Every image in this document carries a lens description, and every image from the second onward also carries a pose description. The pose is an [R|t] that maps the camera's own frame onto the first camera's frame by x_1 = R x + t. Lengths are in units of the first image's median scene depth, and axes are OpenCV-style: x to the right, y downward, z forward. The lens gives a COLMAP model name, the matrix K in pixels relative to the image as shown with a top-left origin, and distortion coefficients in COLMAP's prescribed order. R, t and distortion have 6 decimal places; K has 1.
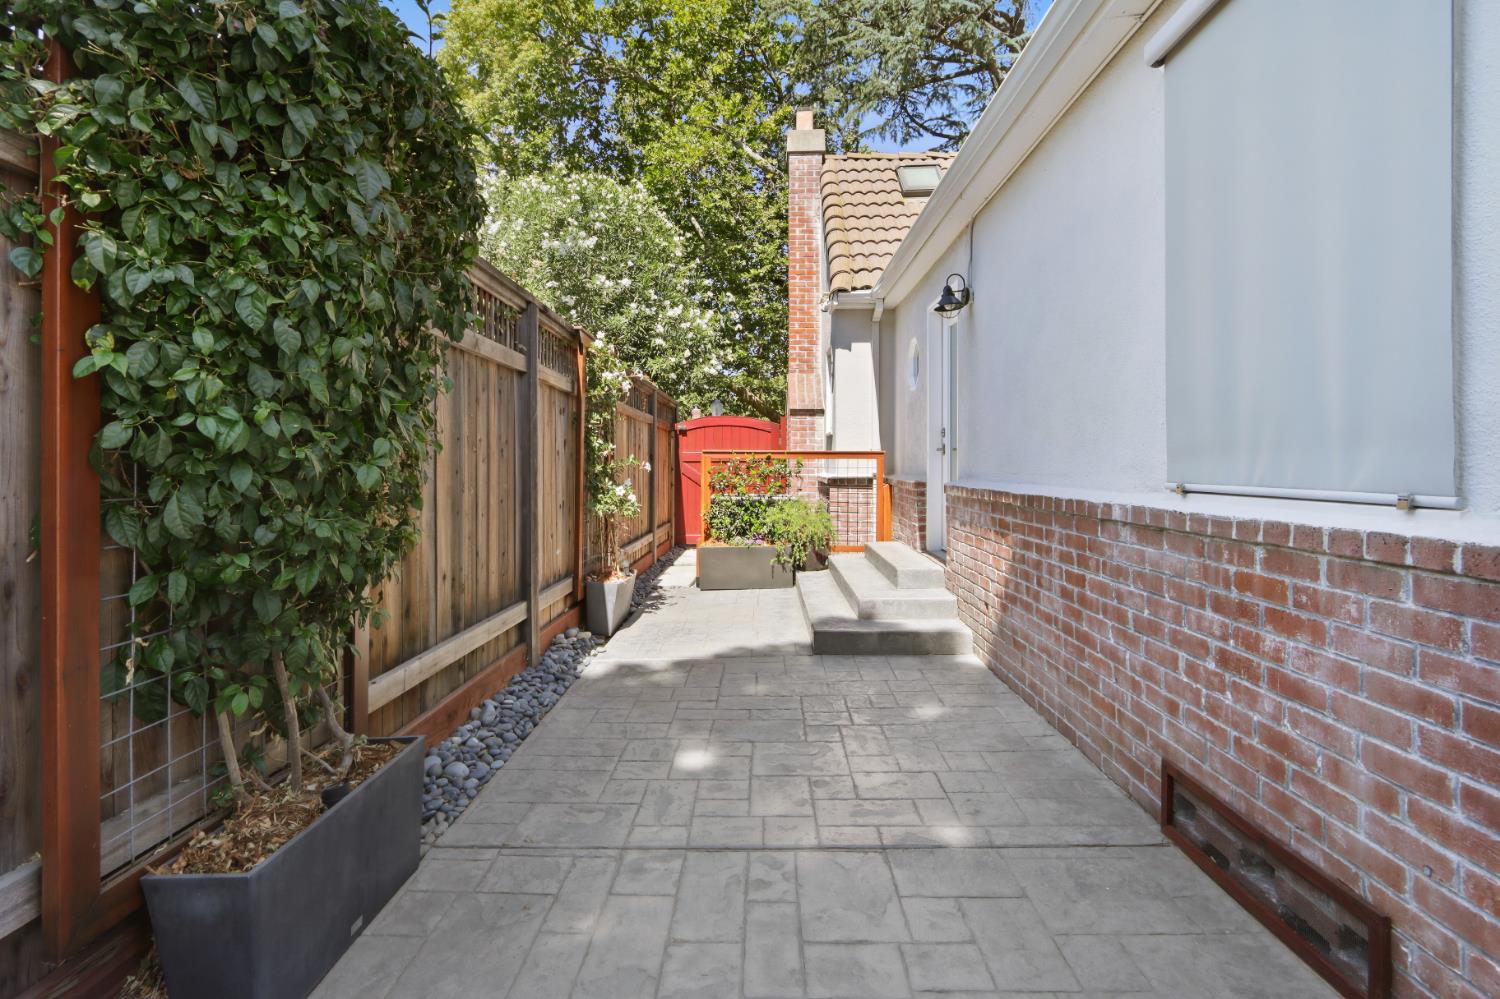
lens RADIAL K [[714.3, 0, 751.7], [0, 714.3, 464.0], [0, 0, 1]] dist [-0.010525, 0.001313]
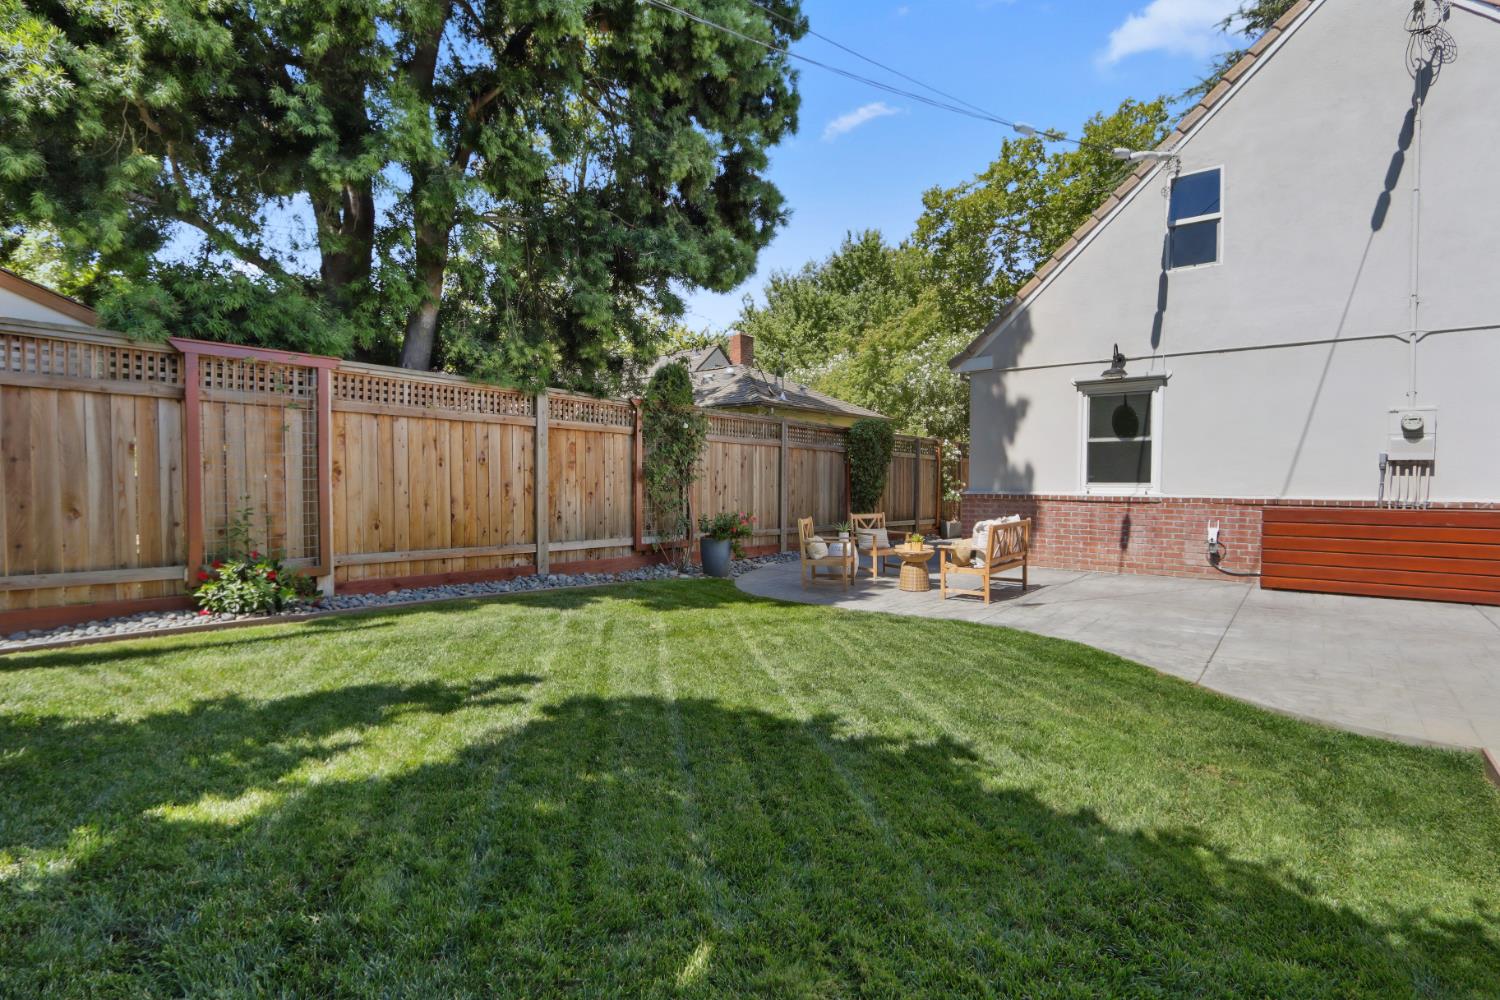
lens RADIAL K [[714.3, 0, 753.3], [0, 714.3, 499.0], [0, 0, 1]] dist [-0.010525, 0.001313]
pose [[0.788120, 0.022182, -0.615122, 0.716227], [-0.009893, 0.999678, 0.023375, 0.003434], [0.615443, -0.012337, 0.788085, -1.341521]]
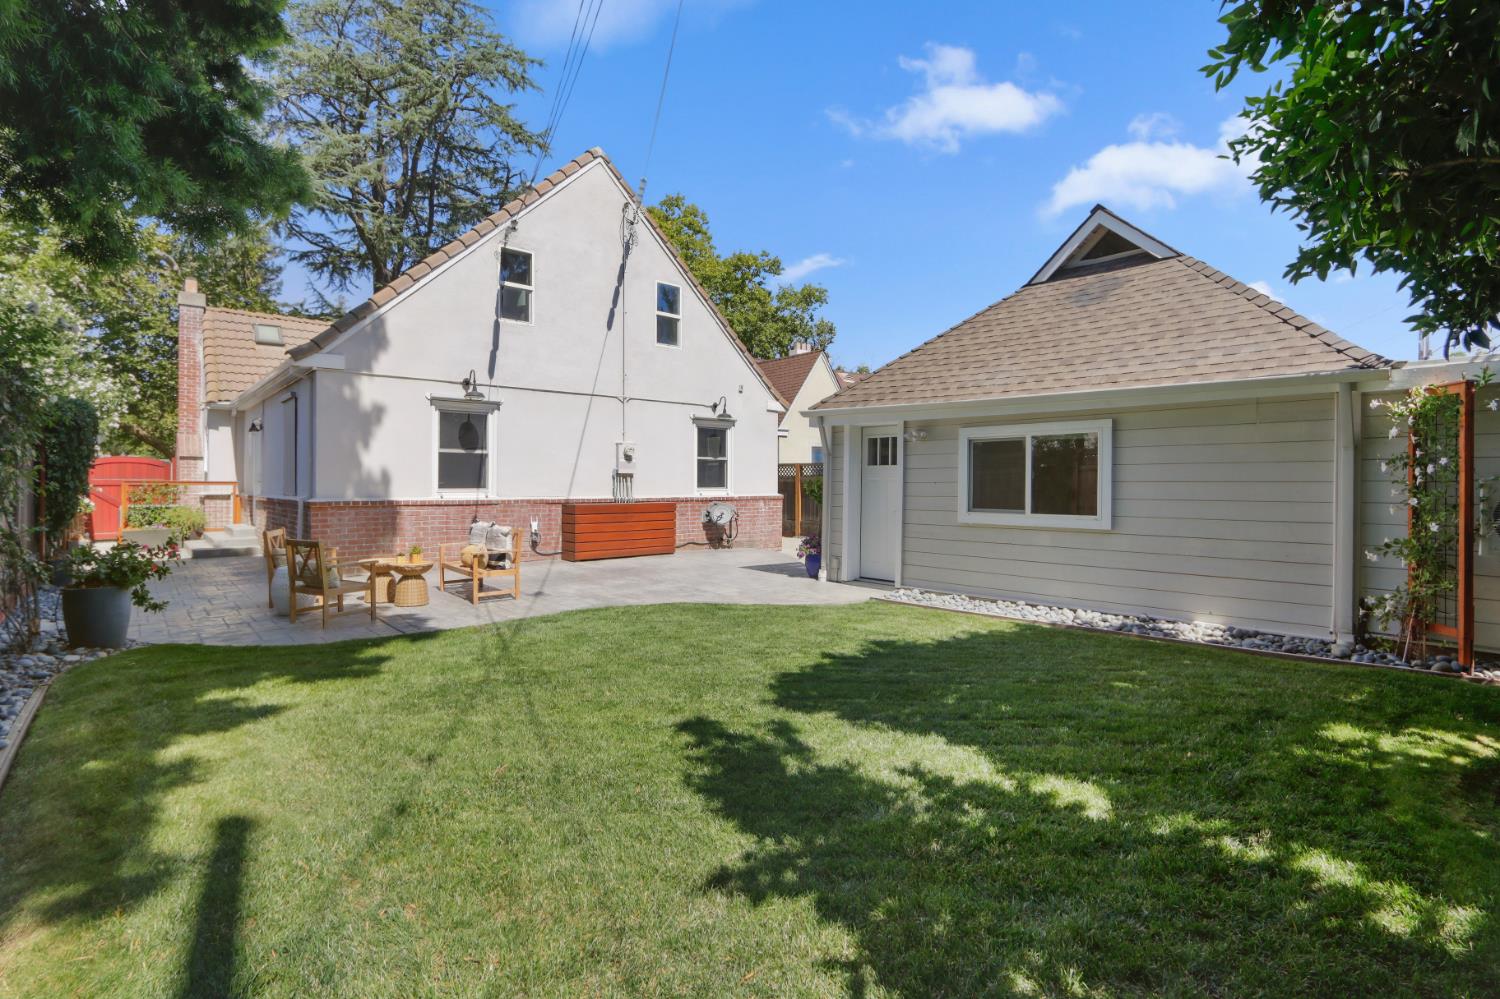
lens RADIAL K [[714.3, 0, 716.5], [0, 714.3, 486.0], [0, 0, 1]] dist [-0.010525, 0.001313]
pose [[0.760527, 0.002224, 0.649302, -0.090522], [-0.002758, 0.999996, -0.000194, -0.007850], [-0.649300, -0.001644, 0.760531, -1.402288]]
